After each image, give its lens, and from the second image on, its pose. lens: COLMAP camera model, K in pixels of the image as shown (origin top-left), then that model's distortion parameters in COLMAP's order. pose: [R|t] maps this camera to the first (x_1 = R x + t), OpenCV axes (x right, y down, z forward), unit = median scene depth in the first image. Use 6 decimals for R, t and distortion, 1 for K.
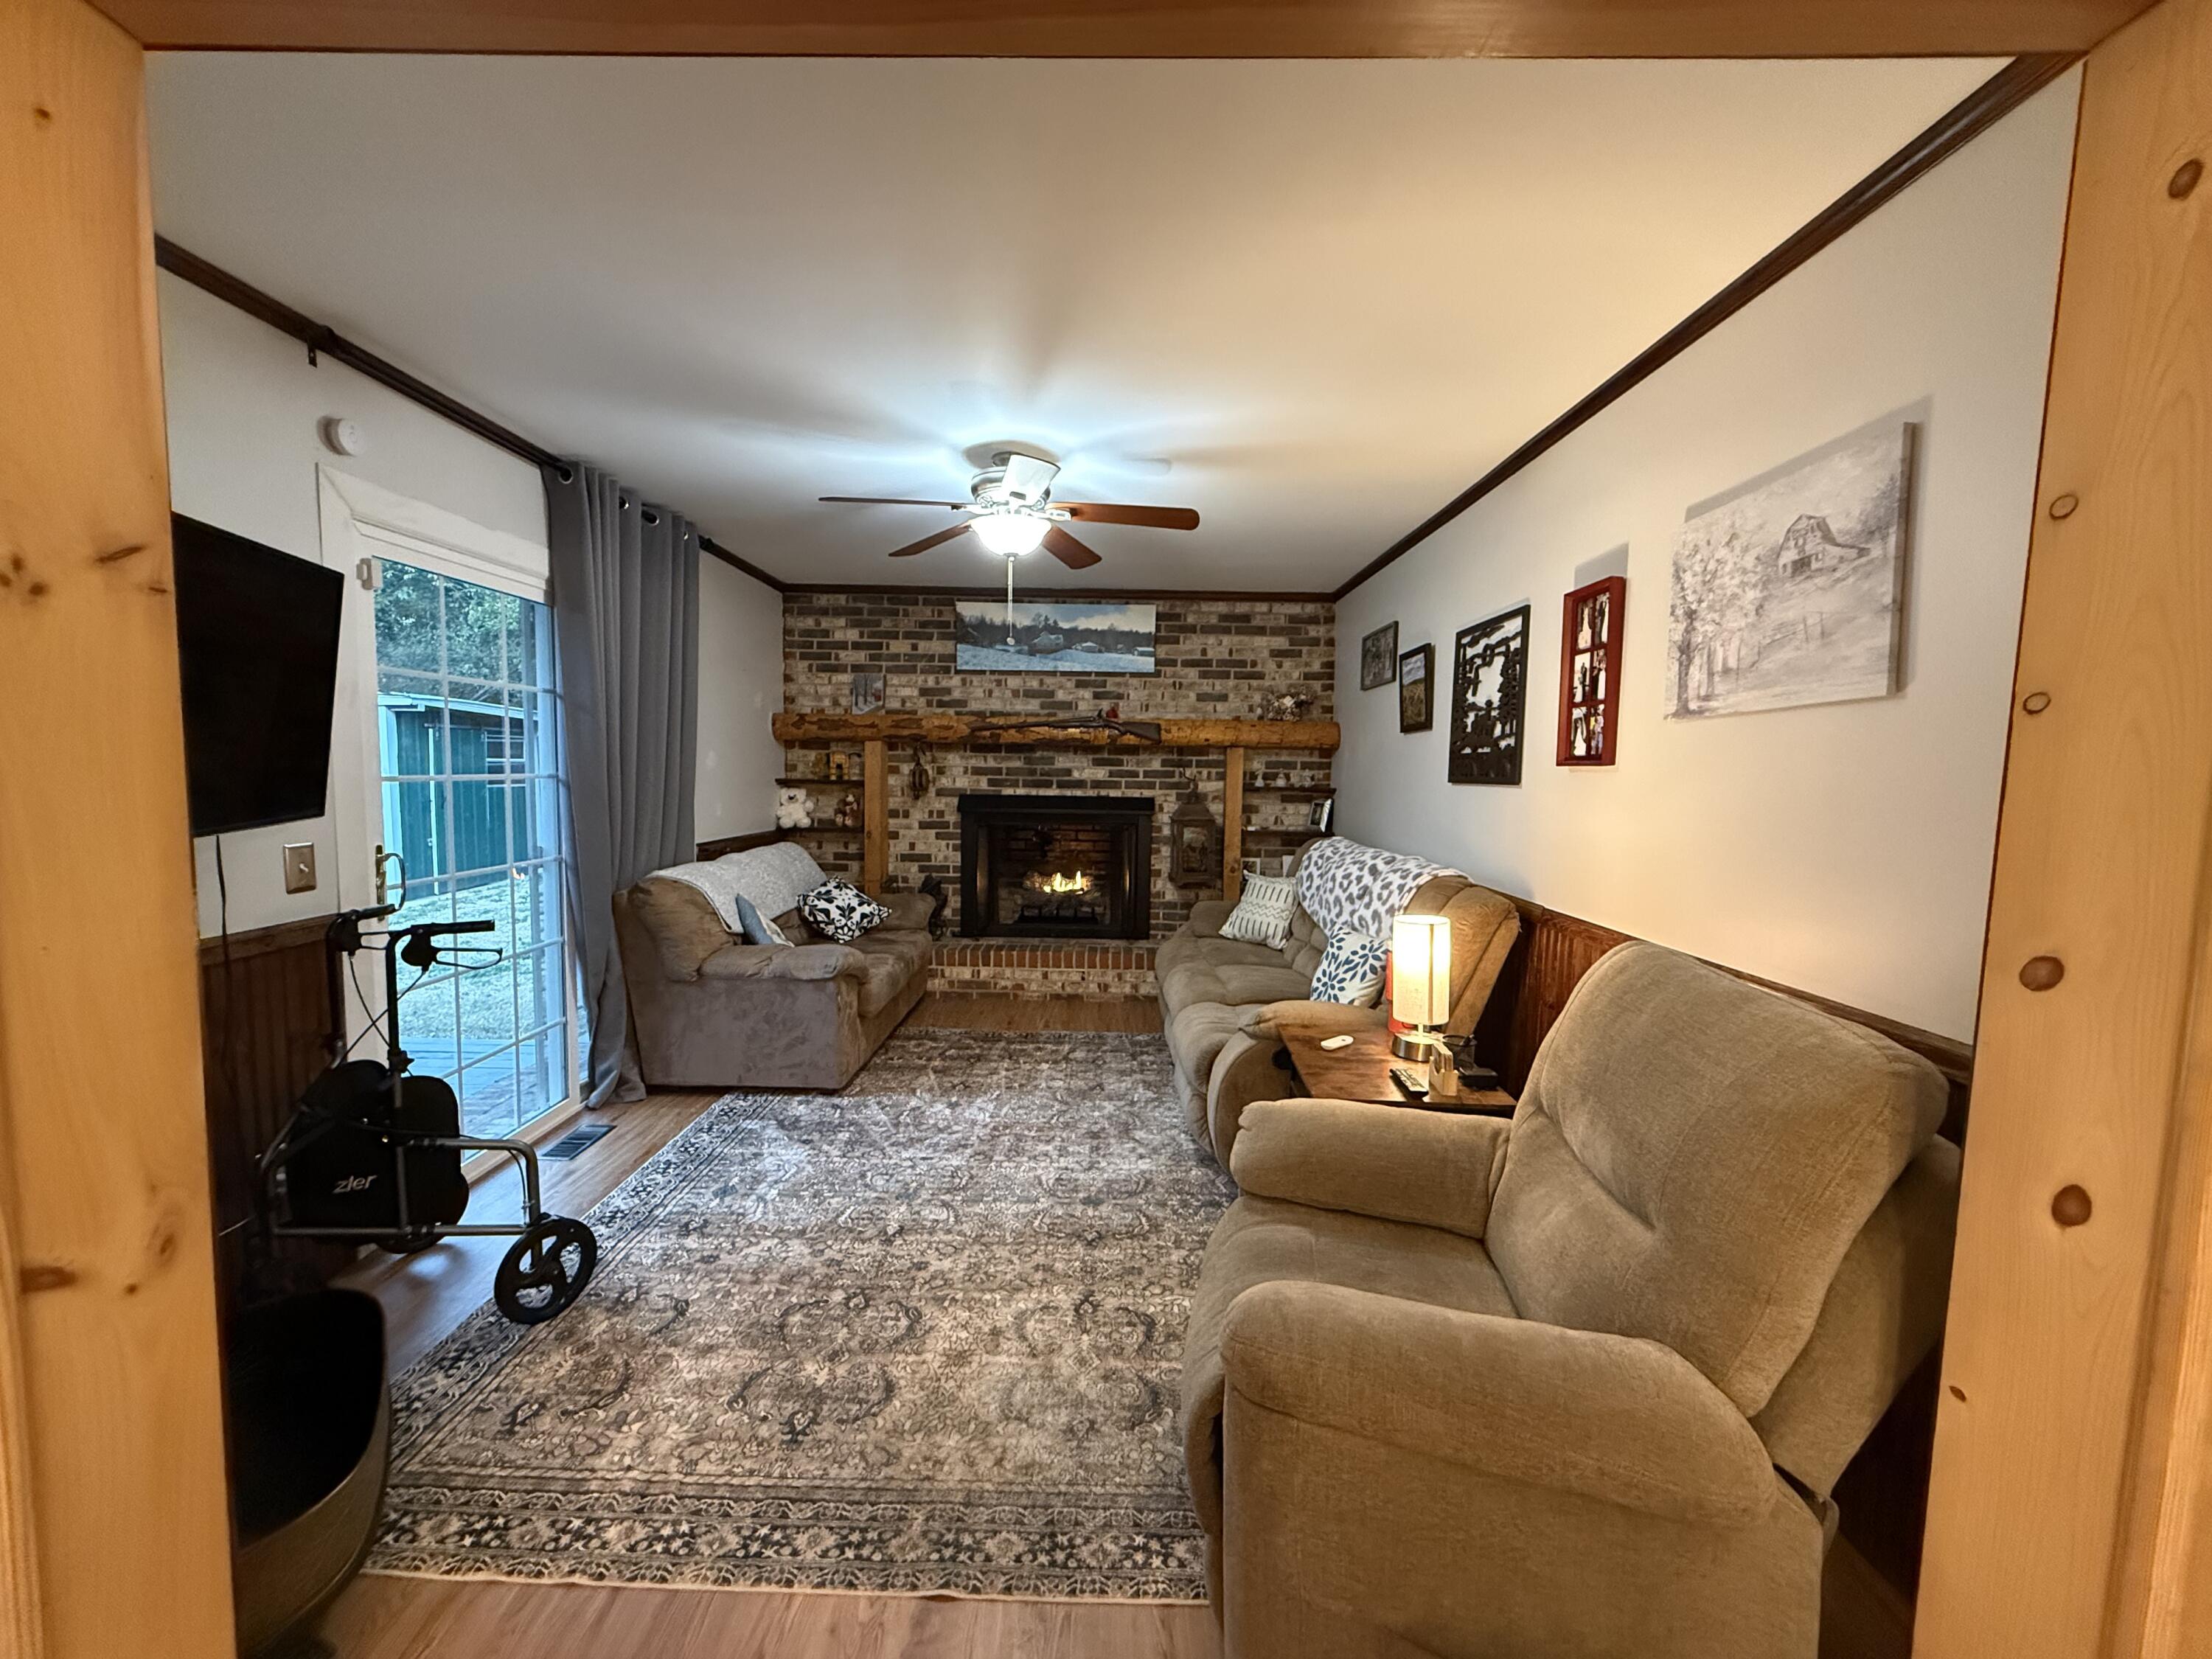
lens RADIAL K [[876.2, 0, 1100.1], [0, 876.2, 832.3], [0, 0, 1]] dist [-0.000304, -0.000016]
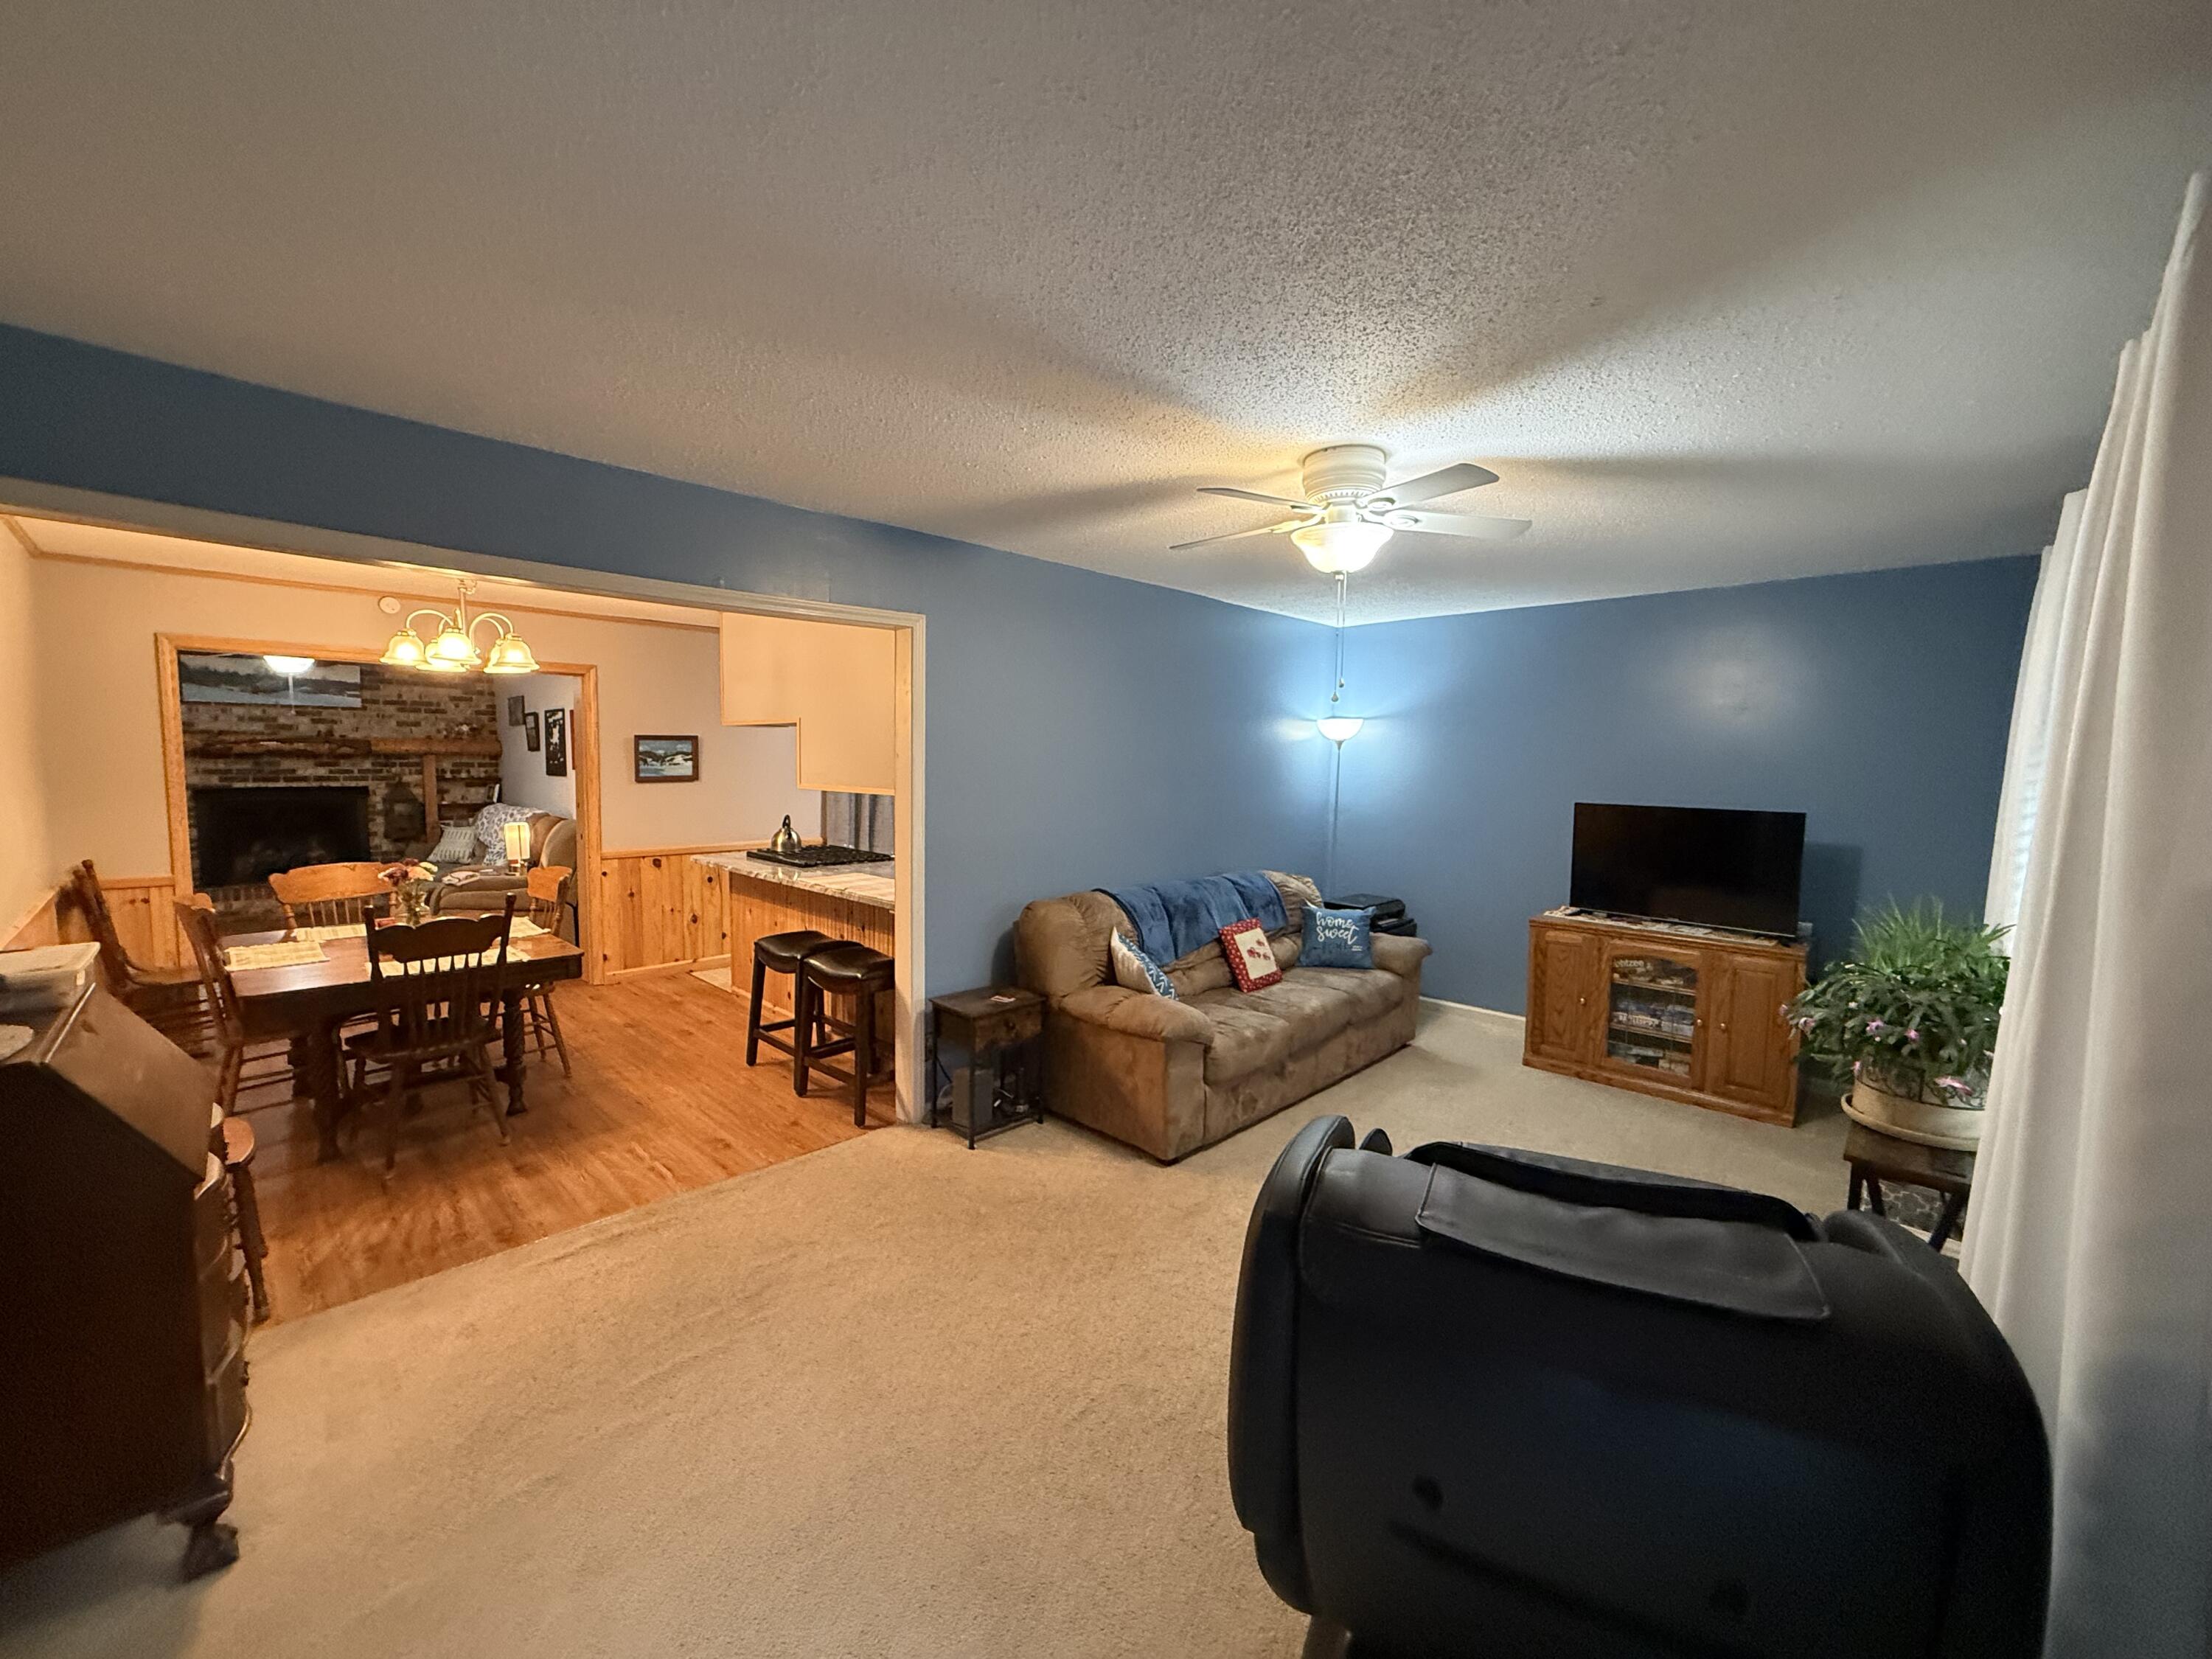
lens RADIAL K [[876.2, 0, 1100.1], [0, 876.2, 832.3], [0, 0, 1]] dist [-0.000304, -0.000016]
pose [[0.691128, -0.067595, 0.719565, -0.170639], [0.052282, 0.997684, 0.043505, 0.044400], [-0.720839, 0.007553, 0.693061, -1.064953]]
